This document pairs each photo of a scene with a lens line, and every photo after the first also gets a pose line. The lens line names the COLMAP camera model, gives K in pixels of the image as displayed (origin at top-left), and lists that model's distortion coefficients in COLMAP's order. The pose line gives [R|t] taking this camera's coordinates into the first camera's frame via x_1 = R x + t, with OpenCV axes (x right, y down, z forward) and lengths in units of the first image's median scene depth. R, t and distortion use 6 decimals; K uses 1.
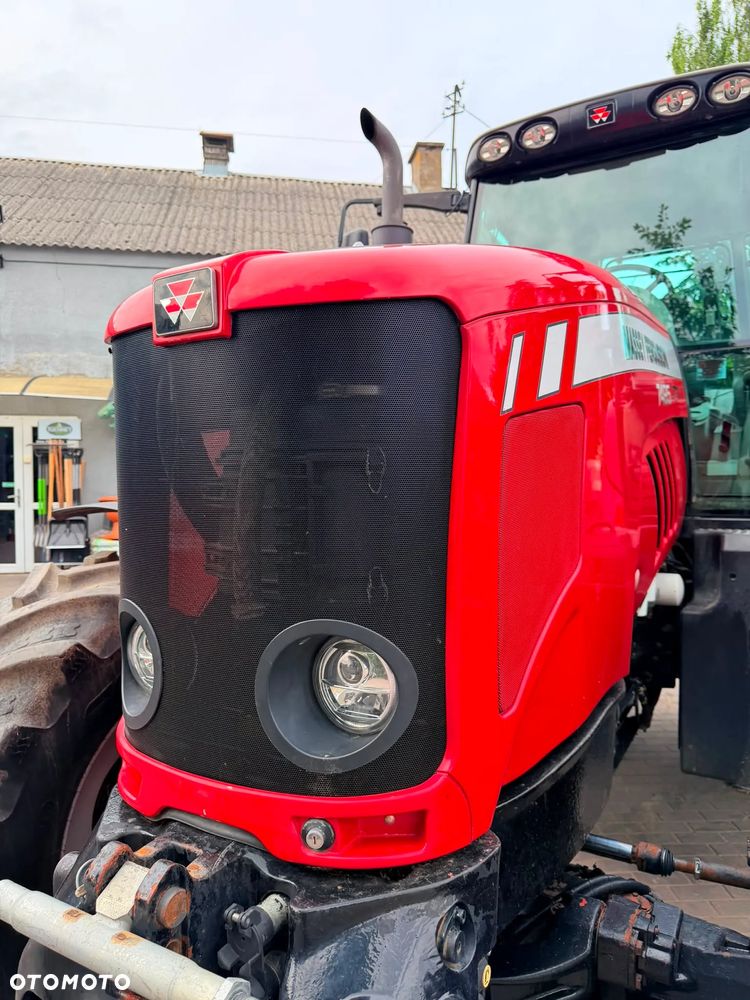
lens RADIAL K [[703.8, 0, 375.0], [0, 703.8, 500.0], [0, 0, 1]] dist [0.062436, -0.084307]
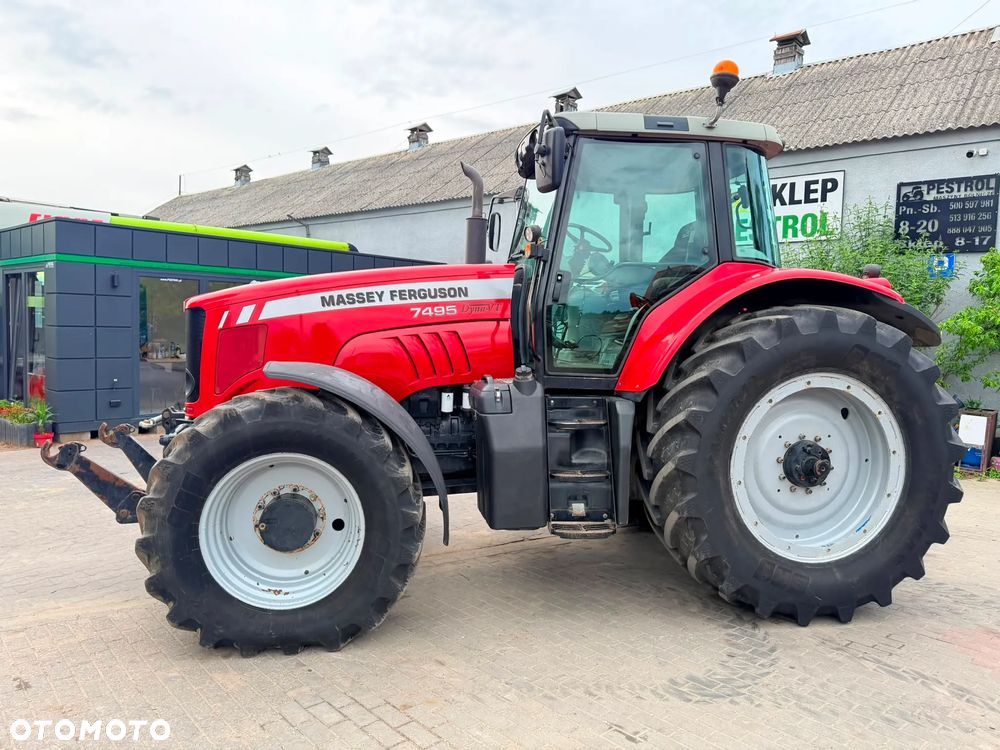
lens RADIAL K [[707.1, 0, 501.7], [0, 707.1, 366.7], [0, 0, 1]] dist [0.036870, -0.040514]
pose [[0.648926, 0.052640, -0.759028, 0.436937], [-0.051077, 0.998367, 0.025570, -0.007980], [0.759135, 0.022176, 0.650555, -0.052893]]
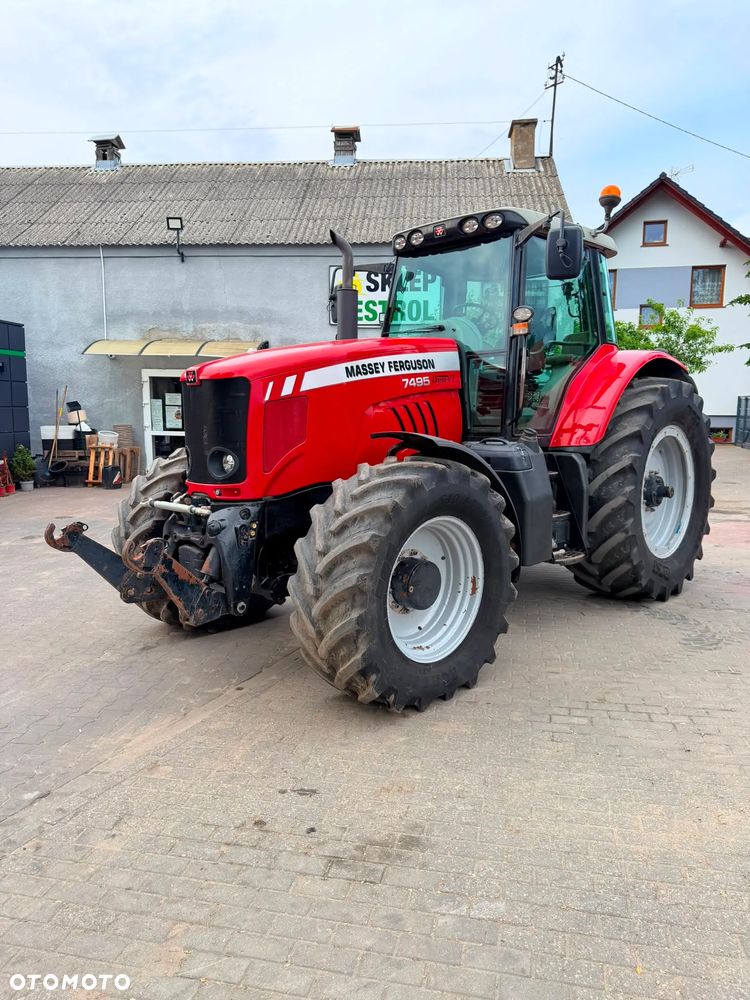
lens RADIAL K [[703.2, 0, 374.6], [0, 703.2, 501.0], [0, 0, 1]] dist [0.102393, -0.179121]
pose [[0.971157, 0.032093, -0.236272, 0.163918], [-0.011031, 0.995887, 0.089931, 0.007743], [0.238187, -0.084731, 0.967516, -0.264688]]
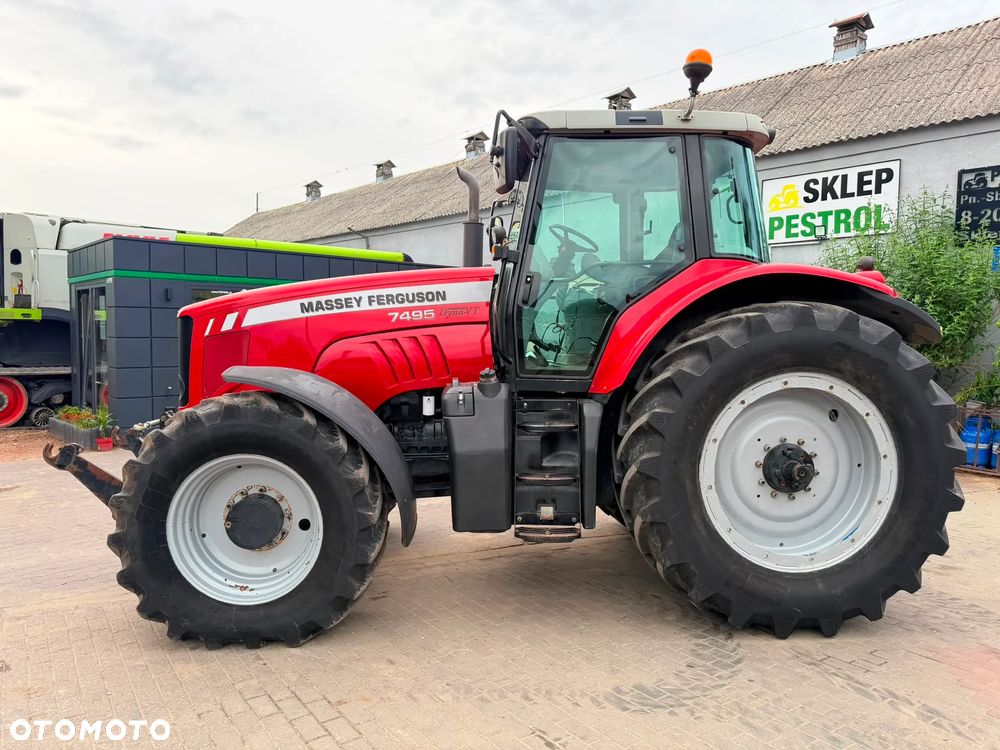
lens RADIAL K [[706.3, 0, 500.0], [0, 706.3, 375.0], [0, 0, 1]] dist [0.039167, -0.043954]
pose [[0.556838, 0.048340, -0.829213, 0.474444], [-0.038290, 0.998738, 0.032510, -0.008241], [0.829738, 0.013648, 0.557986, -0.001428]]
